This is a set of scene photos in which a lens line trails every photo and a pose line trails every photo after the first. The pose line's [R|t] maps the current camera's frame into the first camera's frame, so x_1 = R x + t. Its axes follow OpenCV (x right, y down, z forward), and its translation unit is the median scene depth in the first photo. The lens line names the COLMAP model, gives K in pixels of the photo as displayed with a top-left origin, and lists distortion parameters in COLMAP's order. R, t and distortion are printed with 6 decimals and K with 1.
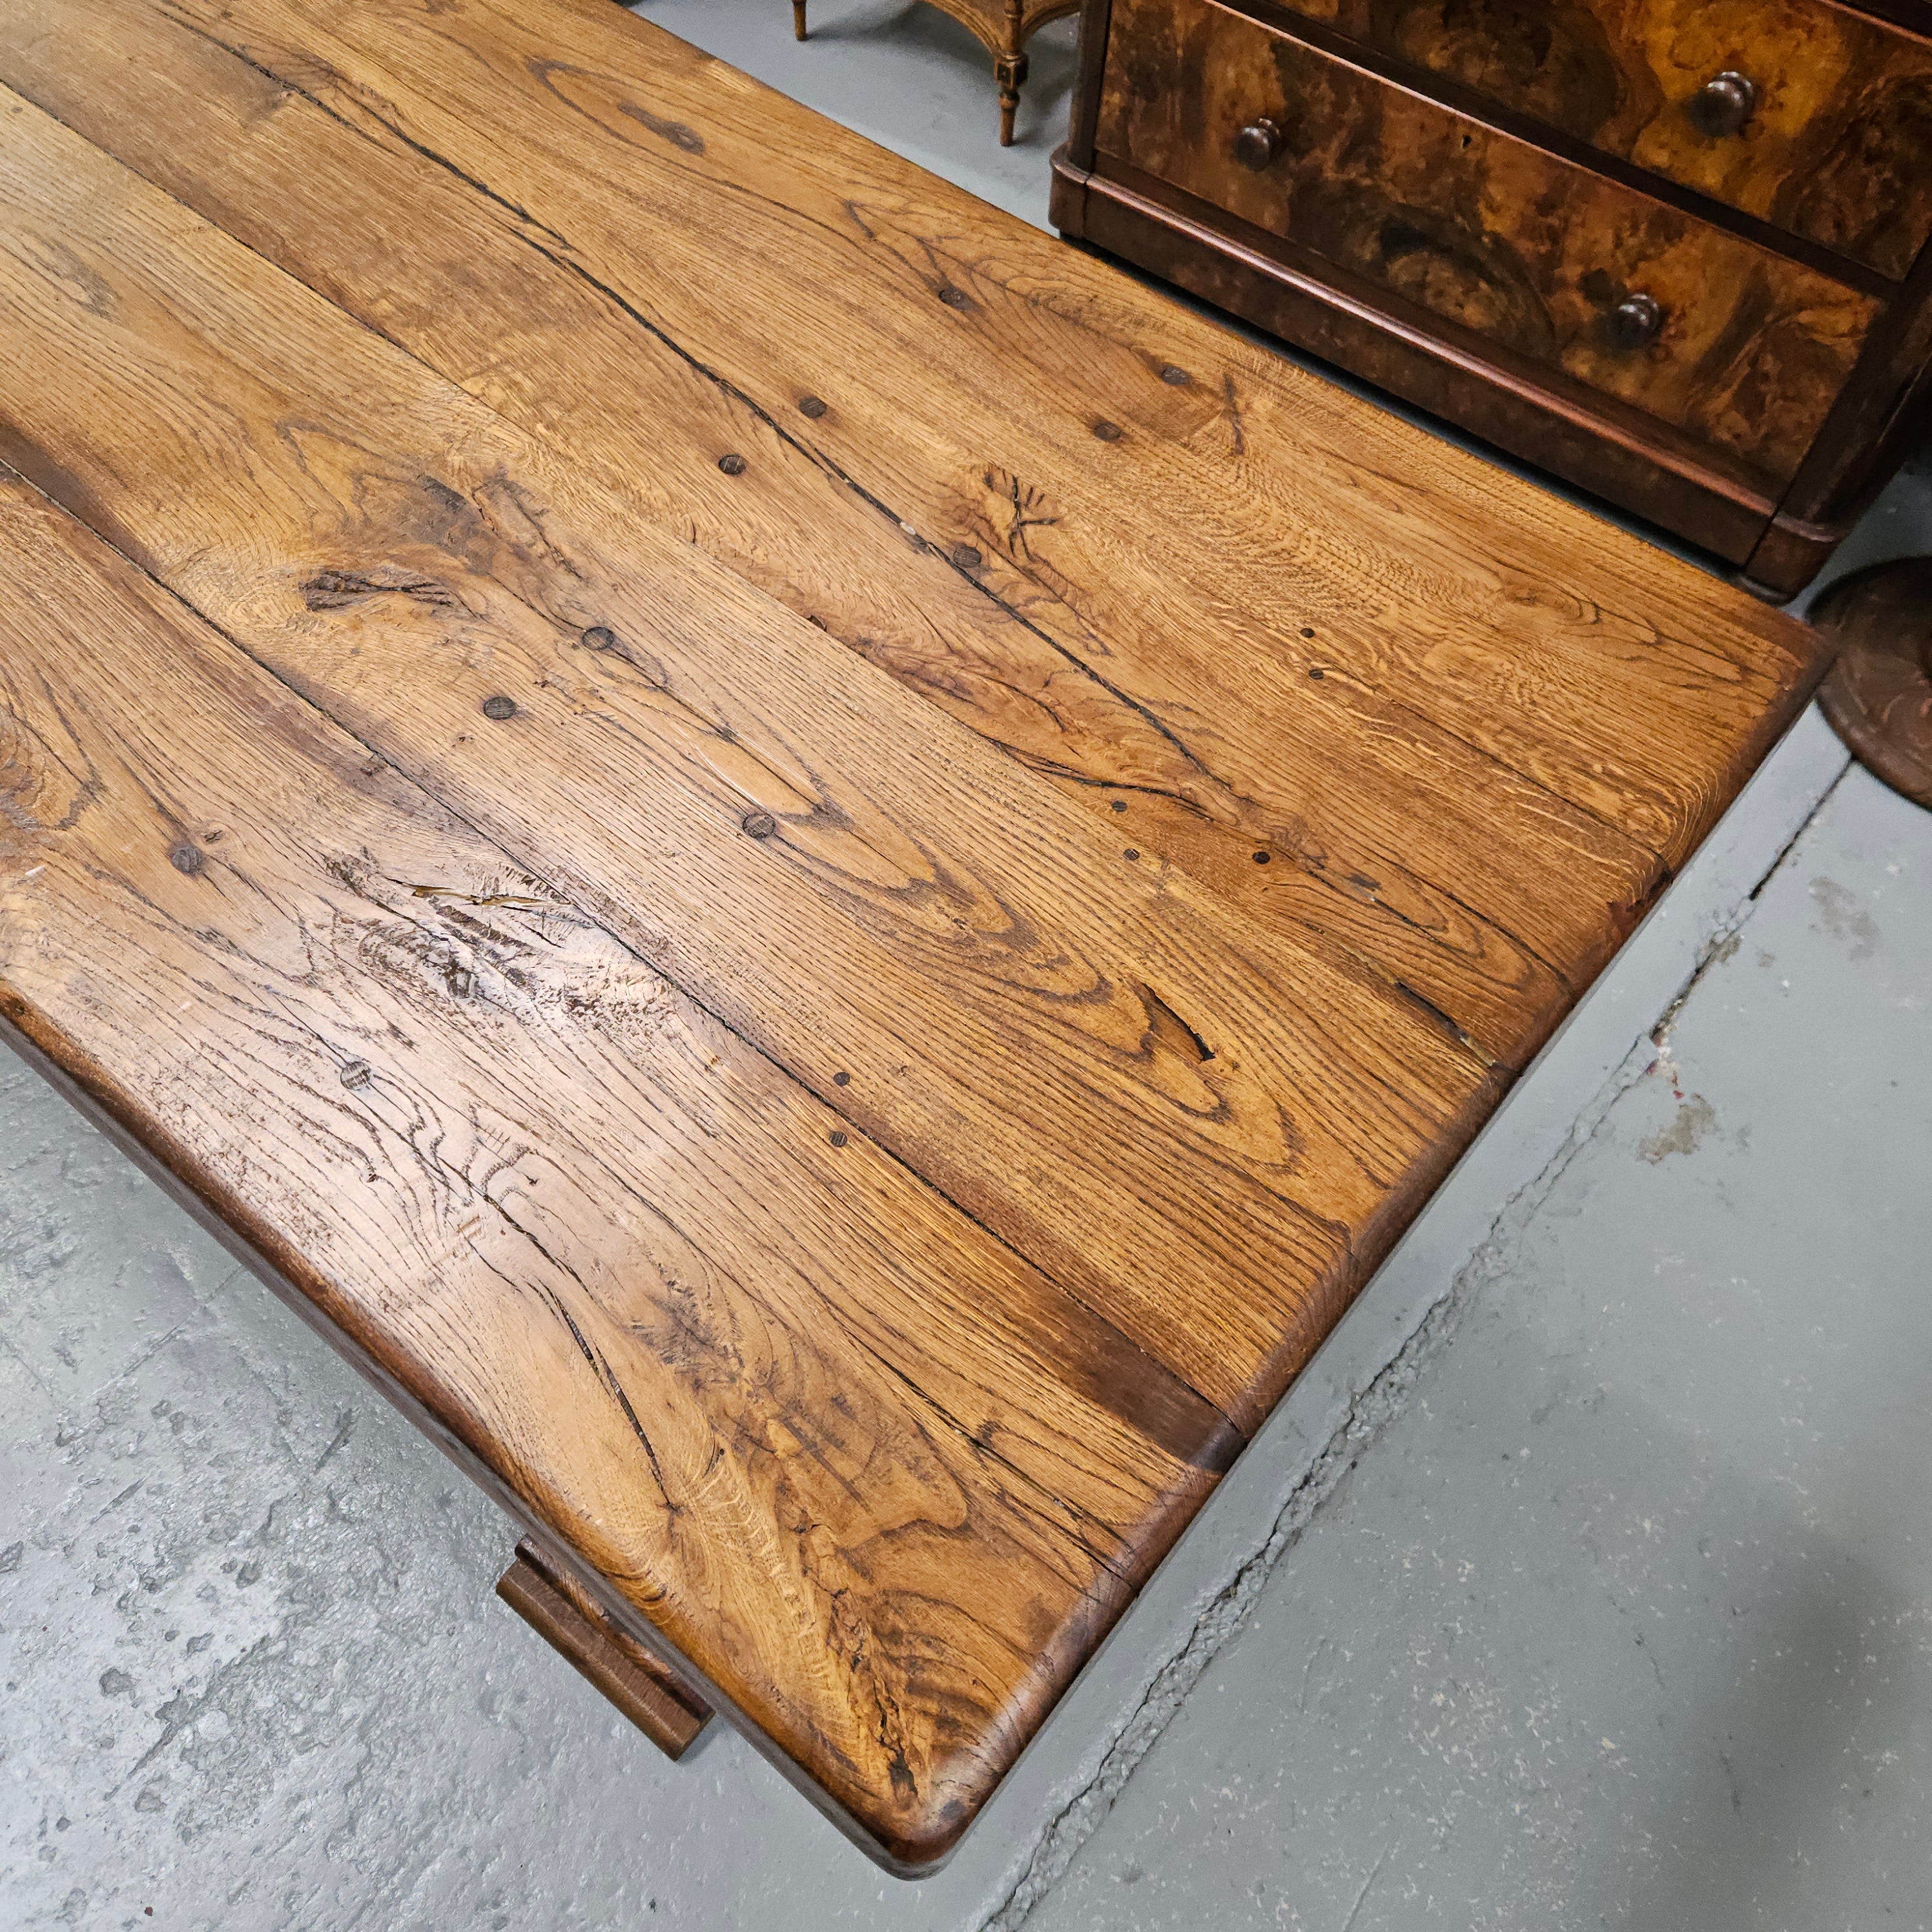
lens RADIAL K [[1730.1, 0, 966.4], [0, 1730.1, 953.1], [0, 0, 1]] dist [0.071169, -0.064844]
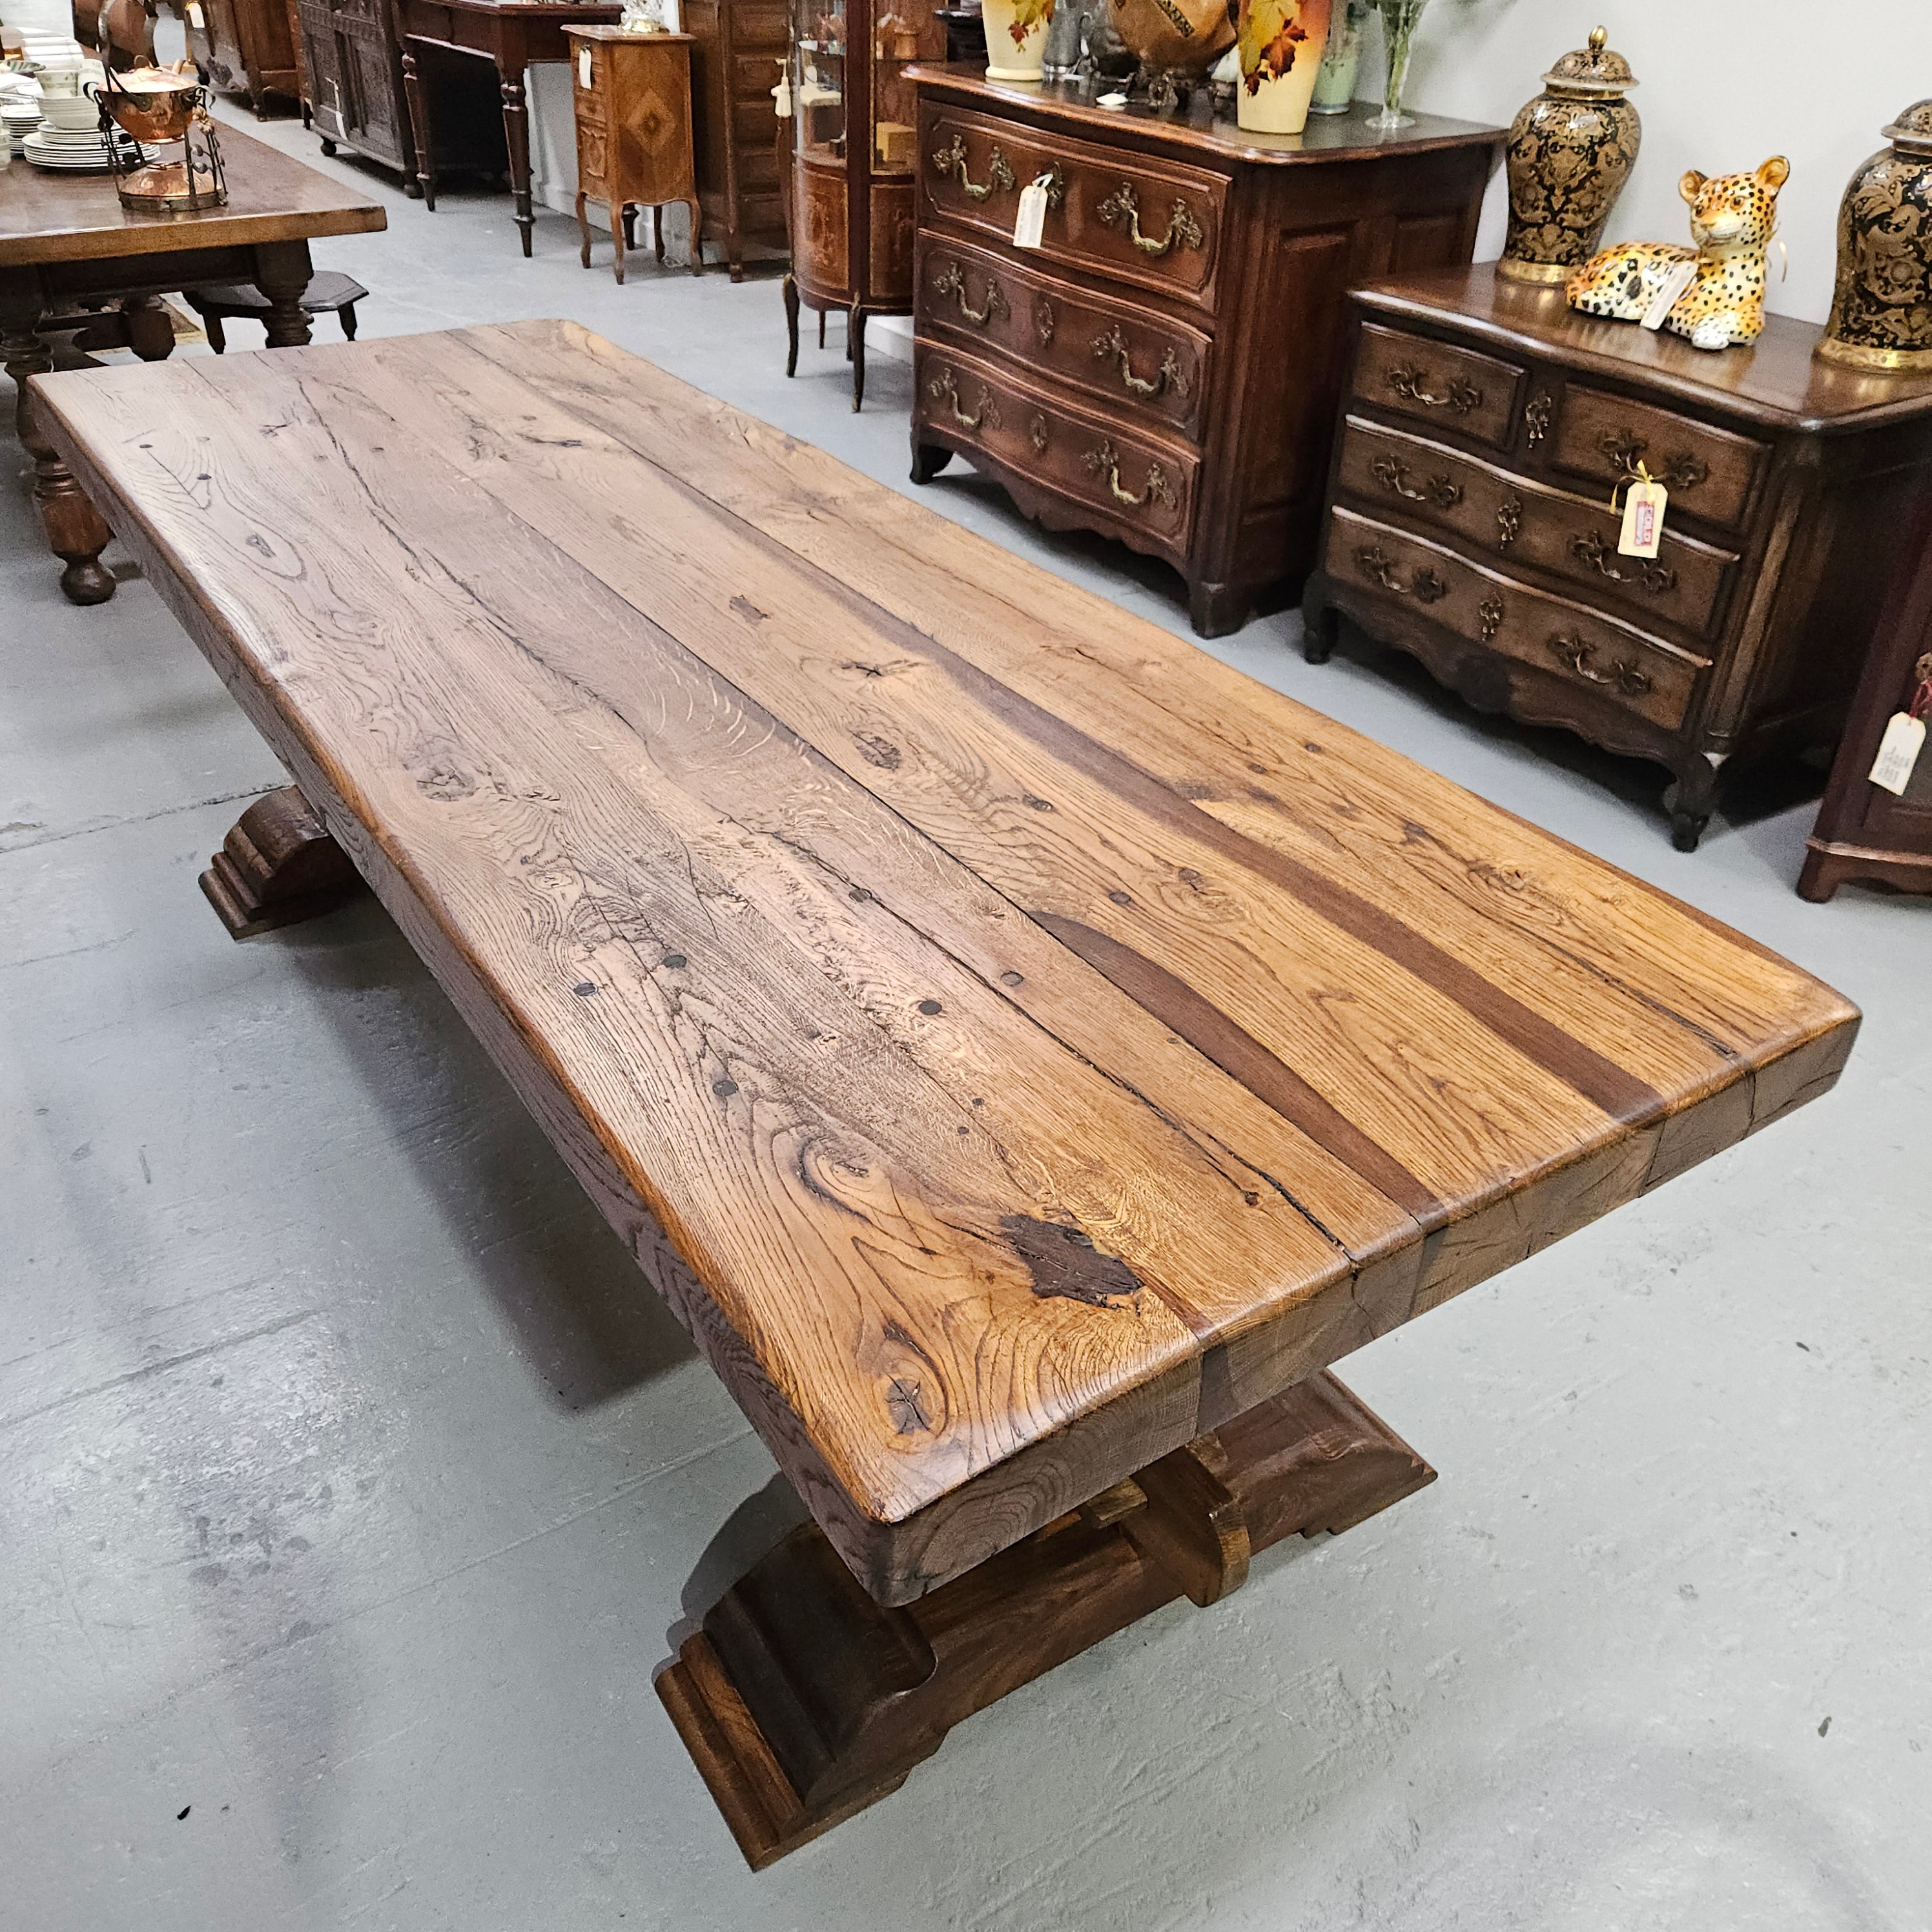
lens RADIAL K [[1730.1, 0, 964.0], [0, 1730.1, 950.6], [0, 0, 1]] dist [0.071169, -0.064844]
pose [[-0.954152, -0.211270, 0.212035, -1.508600], [0.210798, 0.028624, 0.977110, -2.368843], [-0.212504, 0.977008, 0.017223, 1.504530]]
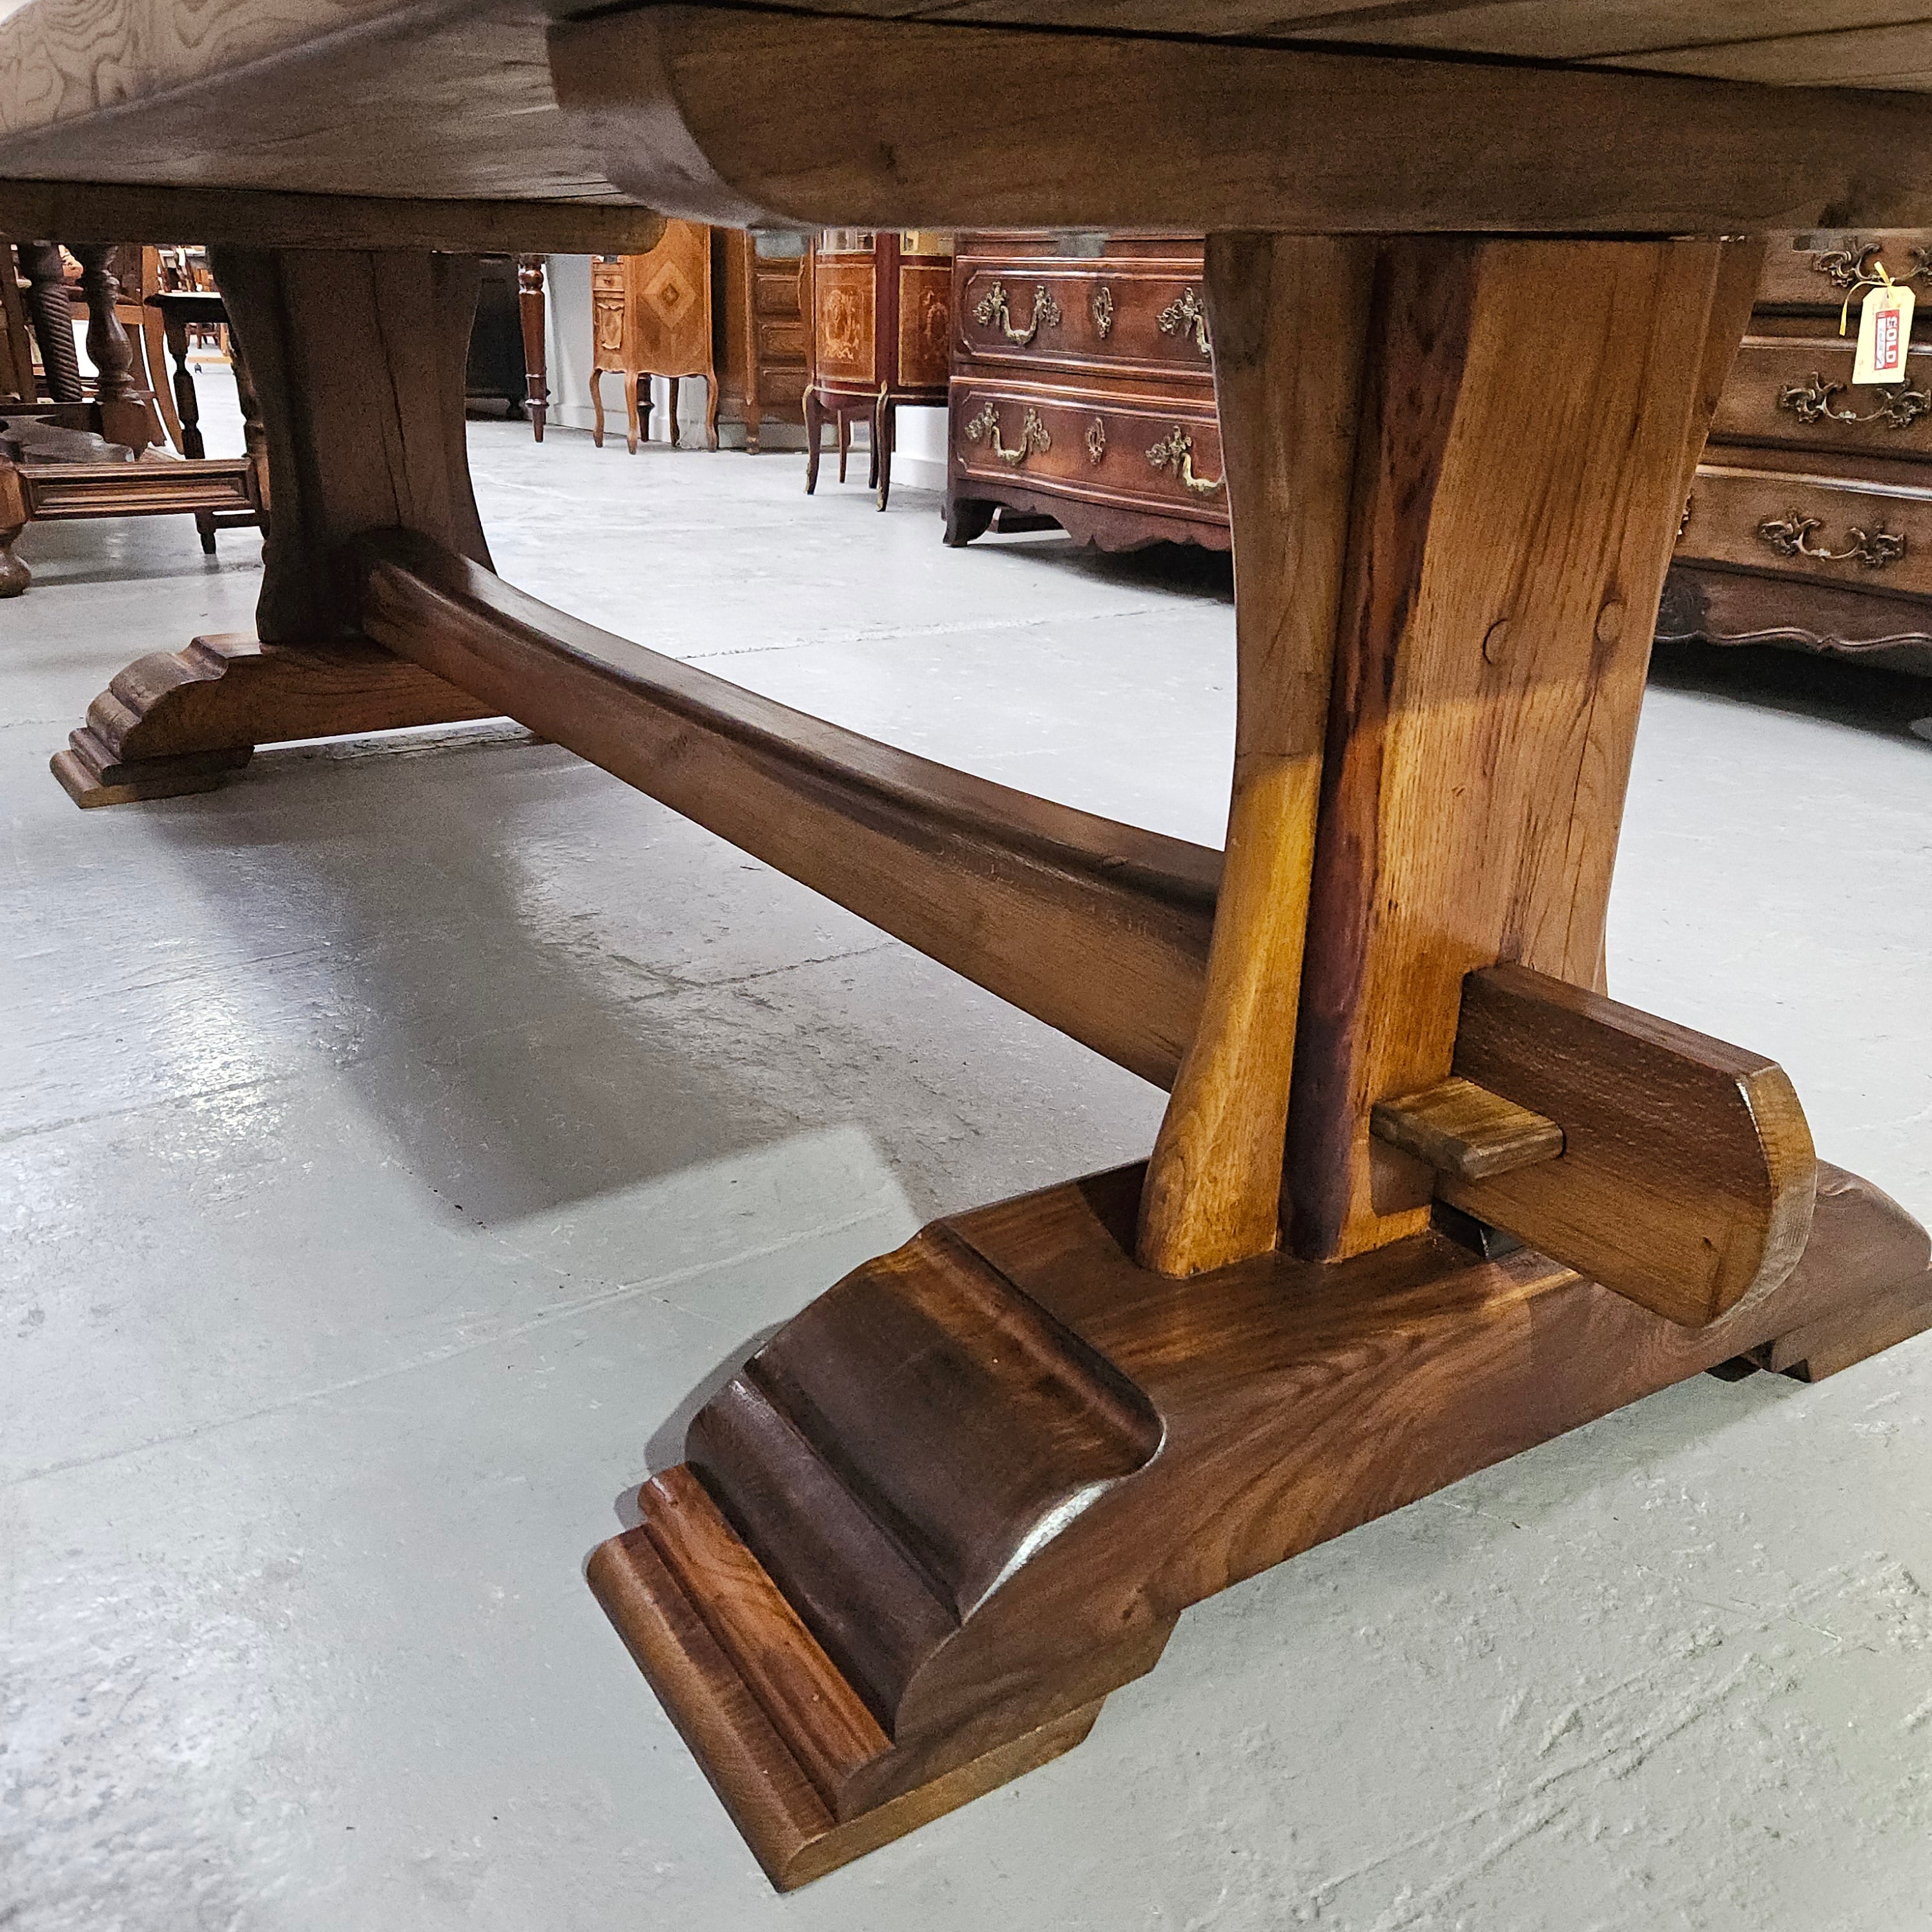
lens RADIAL K [[1730.1, 0, 950.7], [0, 1730.1, 959.7], [0, 0, 1]] dist [0.071169, -0.064844]
pose [[-0.953285, -0.162066, 0.254917, -1.366185], [0.215674, 0.225703, 0.950023, -1.647830], [-0.211502, 0.960621, -0.180206, 2.089620]]
